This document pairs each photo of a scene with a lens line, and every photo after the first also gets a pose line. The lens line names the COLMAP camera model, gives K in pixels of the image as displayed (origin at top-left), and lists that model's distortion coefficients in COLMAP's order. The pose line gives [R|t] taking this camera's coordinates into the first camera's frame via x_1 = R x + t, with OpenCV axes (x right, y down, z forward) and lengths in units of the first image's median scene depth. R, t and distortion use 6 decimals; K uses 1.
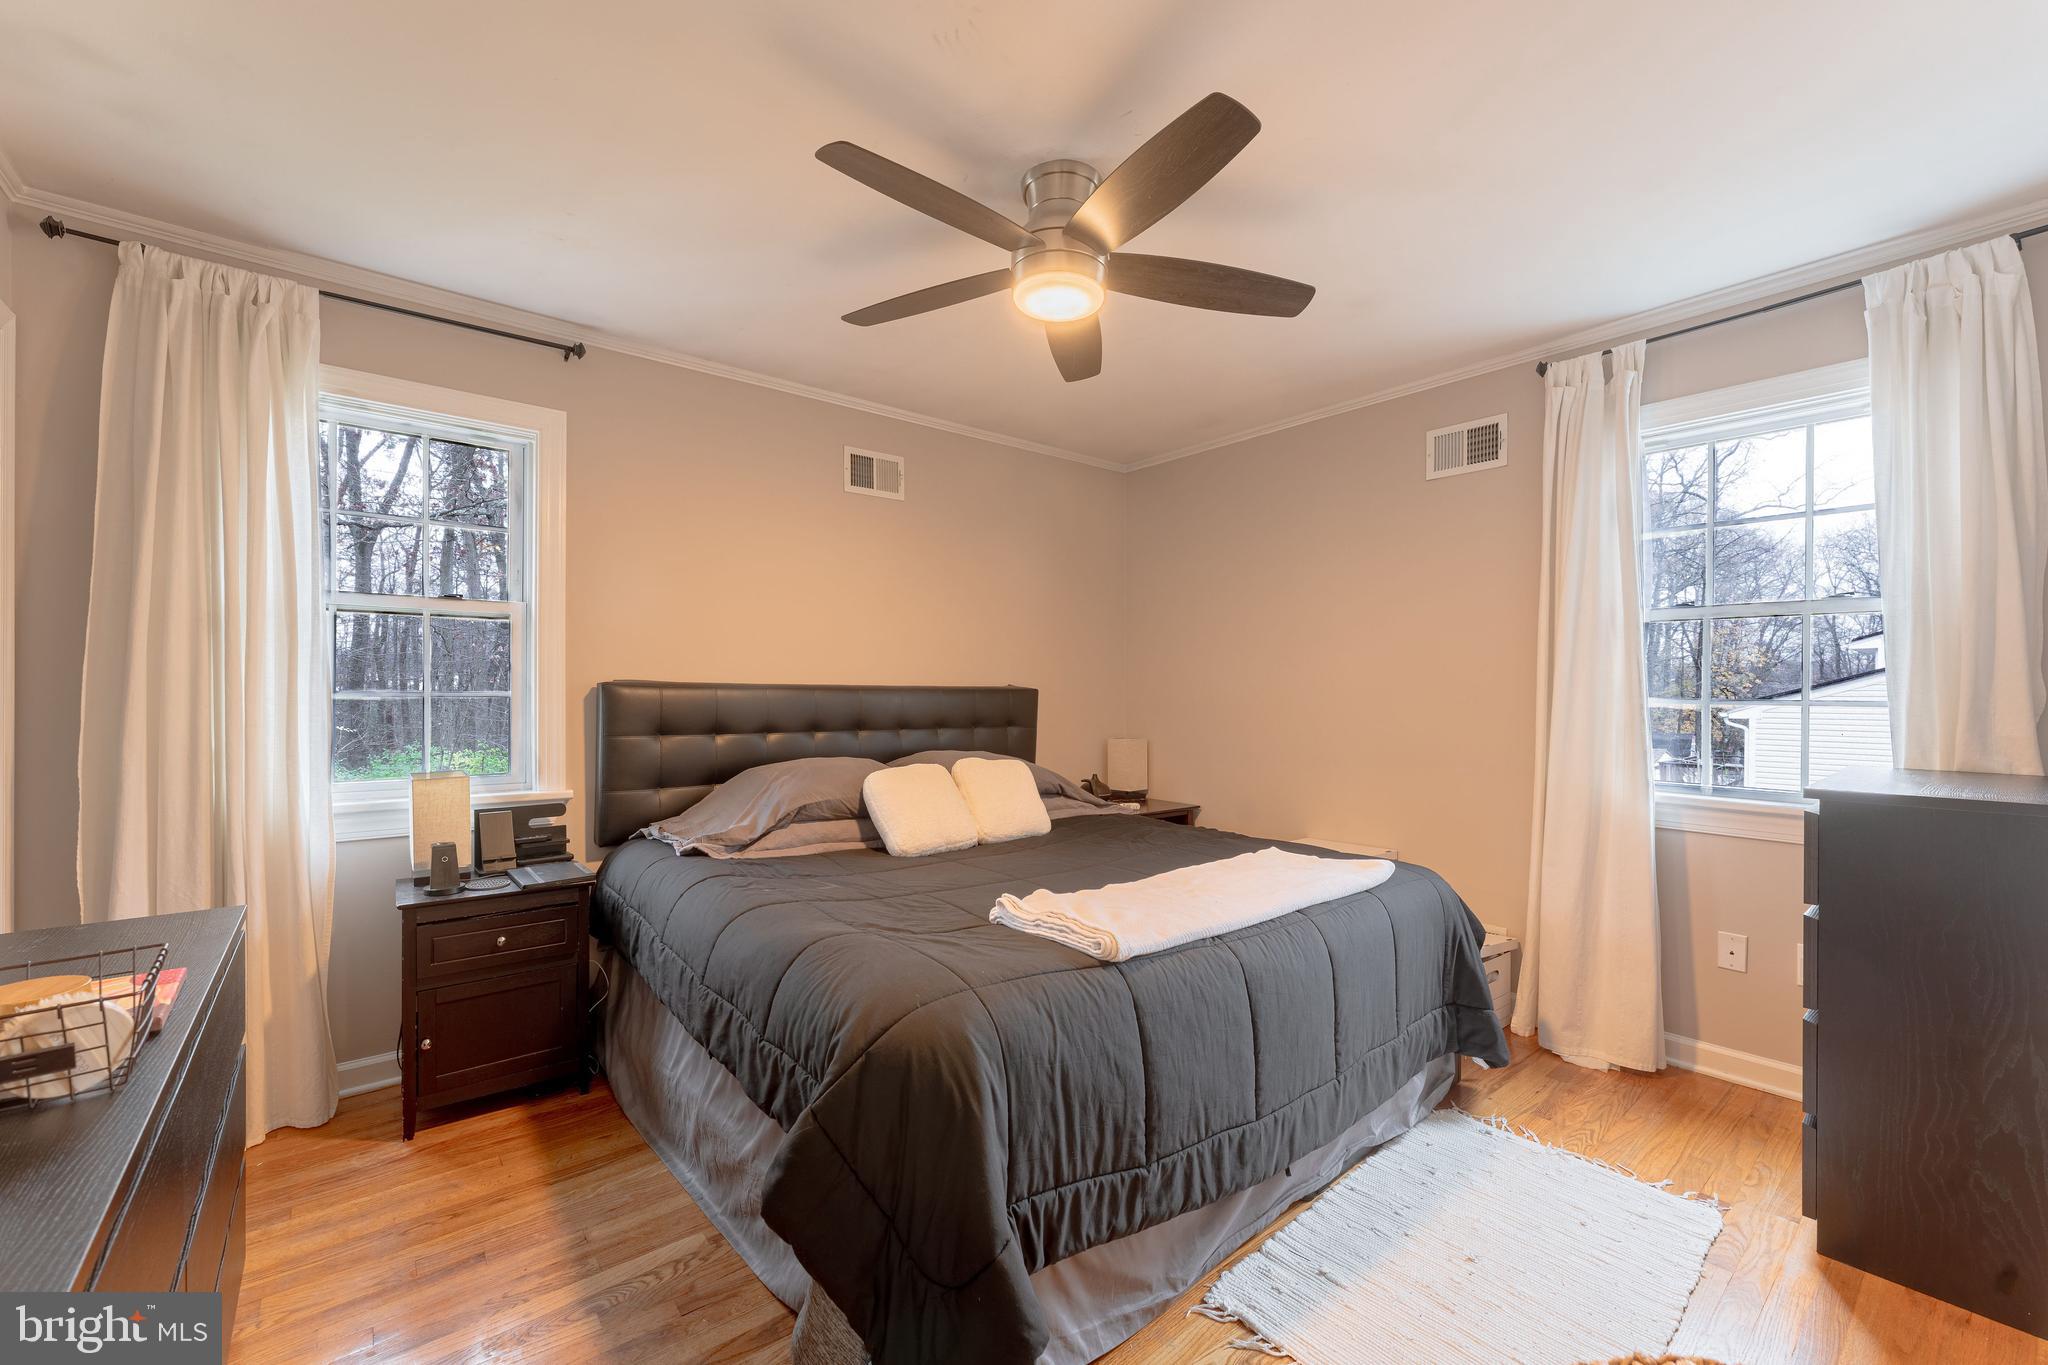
lens RADIAL K [[828.3, 0, 1030.5], [0, 828.3, 690.0], [0, 0, 1]] dist [-0.000758, -0.000128]
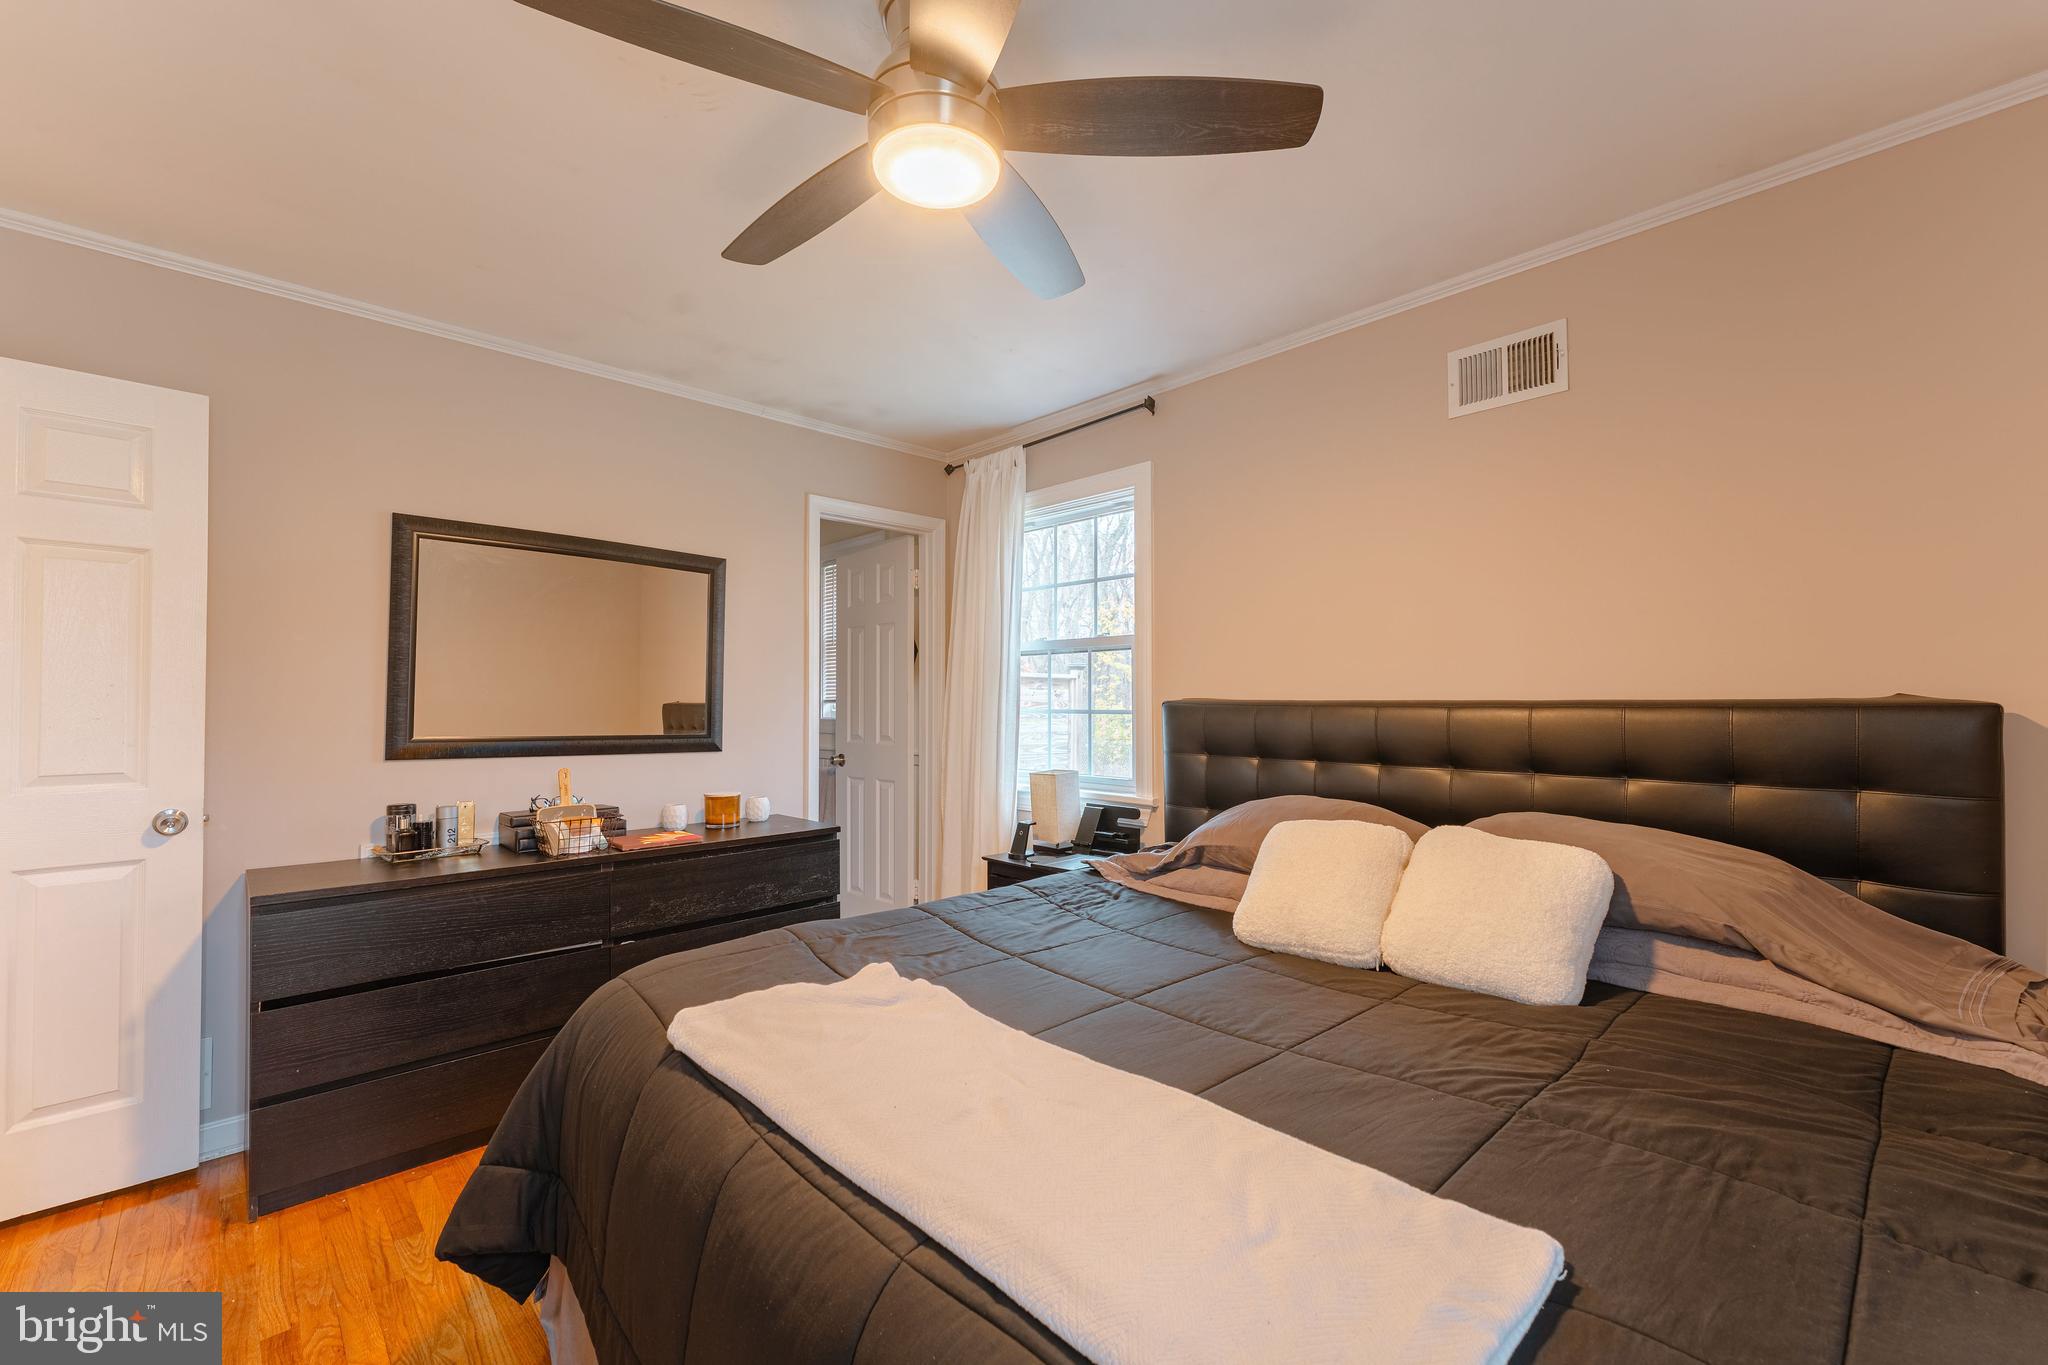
lens RADIAL K [[828.3, 0, 1030.5], [0, 828.3, 690.0], [0, 0, 1]] dist [-0.000758, -0.000128]
pose [[0.070466, -0.029872, -0.997067, 0.535828], [-0.005672, 0.999523, -0.030347, 0.010262], [0.997498, 0.007794, 0.070263, 0.757878]]
